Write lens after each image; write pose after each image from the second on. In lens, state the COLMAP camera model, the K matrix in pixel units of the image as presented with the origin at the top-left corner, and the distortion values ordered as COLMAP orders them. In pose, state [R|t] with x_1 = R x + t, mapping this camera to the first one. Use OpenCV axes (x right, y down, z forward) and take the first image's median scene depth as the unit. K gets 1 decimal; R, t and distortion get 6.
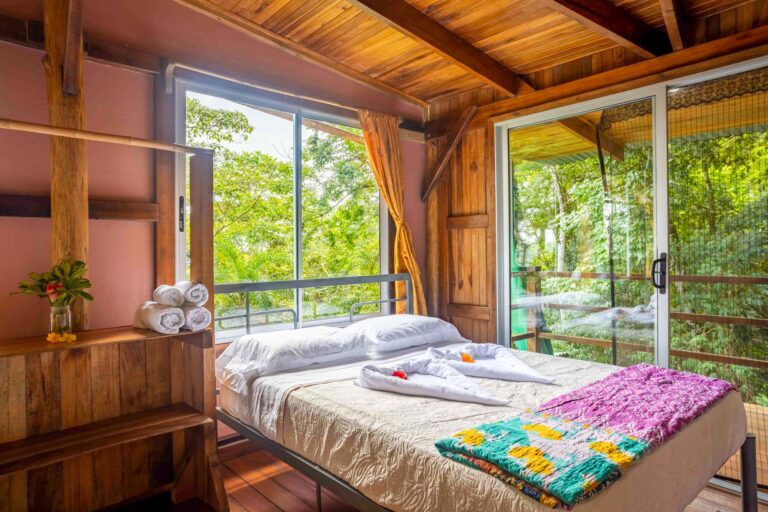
lens RADIAL K [[476.0, 0, 381.0], [0, 476.0, 251.2], [0, 0, 1]] dist [-0.035540, 0.036723]
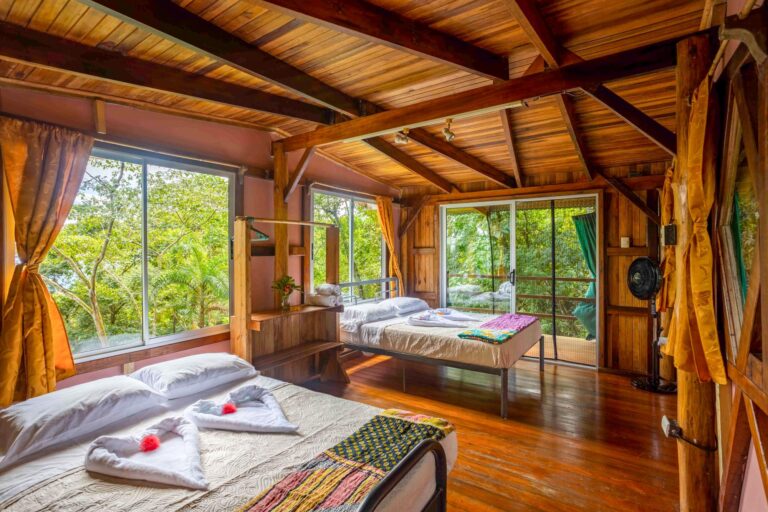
lens RADIAL K [[375.9, 0, 378.2], [0, 375.9, 250.3], [0, 0, 1]] dist [-0.053604, 0.036780]
pose [[0.972036, 0.007793, 0.234702, -0.616557], [-0.007395, 0.999969, -0.002575, -0.095688], [-0.234714, 0.000767, 0.972064, -0.817944]]
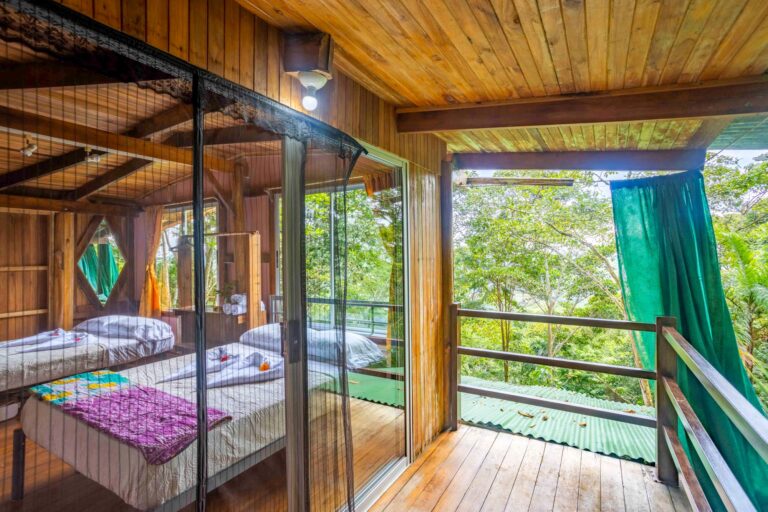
lens RADIAL K [[369.2, 0, 382.9], [0, 369.2, 252.3], [0, 0, 1]] dist [-0.056404, 0.034414]
pose [[0.310884, -0.002674, -0.950444, 1.445005], [0.008293, 0.999966, -0.000100, -0.122293], [0.950412, -0.007851, 0.310895, 1.094662]]
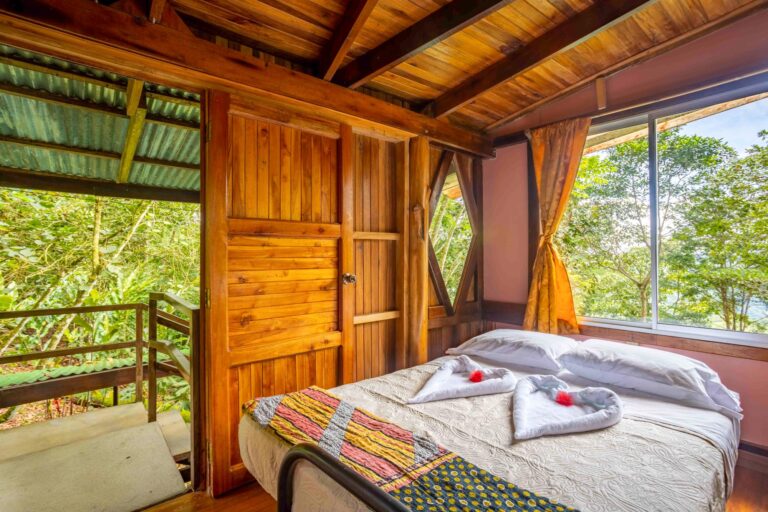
lens RADIAL K [[373.0, 0, 384.5], [0, 373.0, 250.4], [0, 0, 1]] dist [-0.055651, 0.037428]
pose [[-0.024528, -0.002193, -0.999697, 0.013972], [0.002536, 0.999994, -0.002256, 0.000670], [0.999696, -0.002591, -0.024523, -0.160816]]
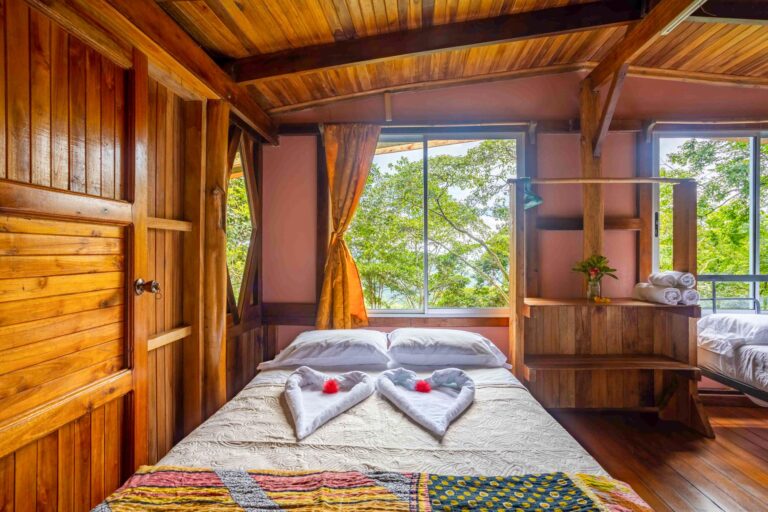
lens RADIAL K [[384.1, 0, 383.2], [0, 384.1, 251.1], [0, 0, 1]] dist [-0.052237, 0.033757]
pose [[0.703475, 0.008139, -0.710674, -0.221303], [-0.007610, 0.999963, 0.003920, 0.004998], [0.710680, 0.002651, 0.703511, -0.468001]]
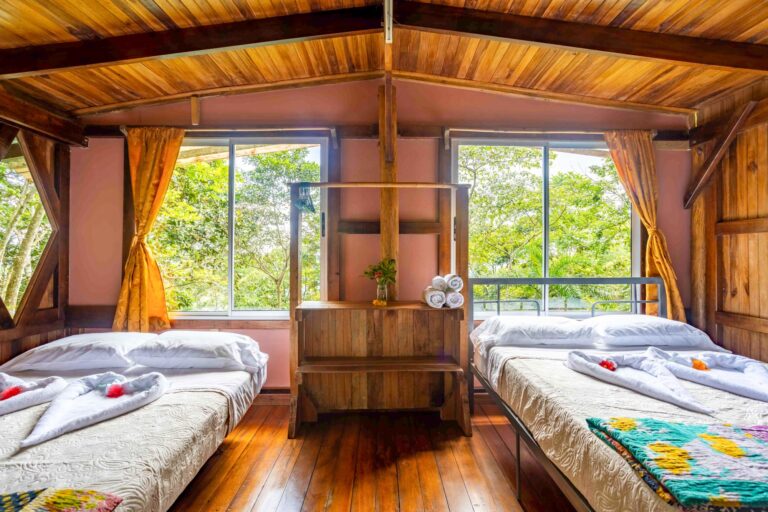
lens RADIAL K [[369.2, 0, 382.9], [0, 369.2, 252.3], [0, 0, 1]] dist [-0.056404, 0.034414]
pose [[0.746924, 0.007717, -0.664865, 0.204136], [-0.011741, 0.999930, -0.001584, -0.001563], [0.664806, 0.008989, 0.746962, -0.010555]]
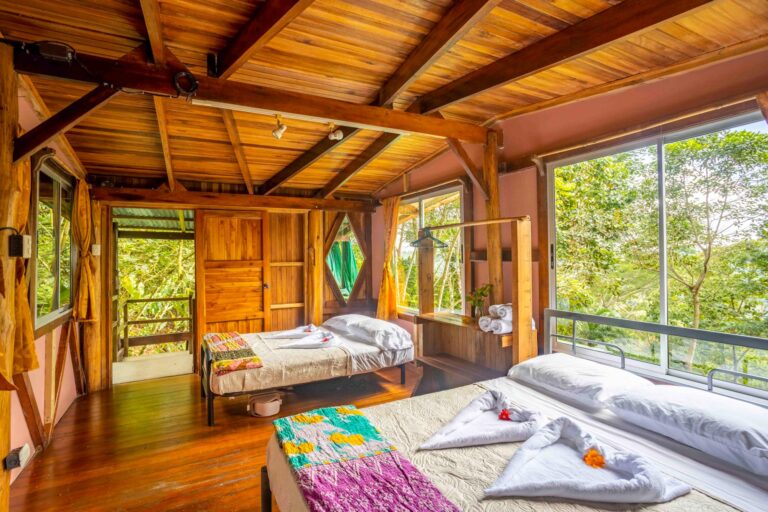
lens RADIAL K [[369.2, 0, 382.9], [0, 369.2, 252.3], [0, 0, 1]] dist [-0.056404, 0.034414]
pose [[-0.238640, 0.003961, -0.971100, 0.896067], [0.012290, 0.999924, 0.001058, -0.115436], [0.971030, -0.011682, -0.238671, 0.894227]]
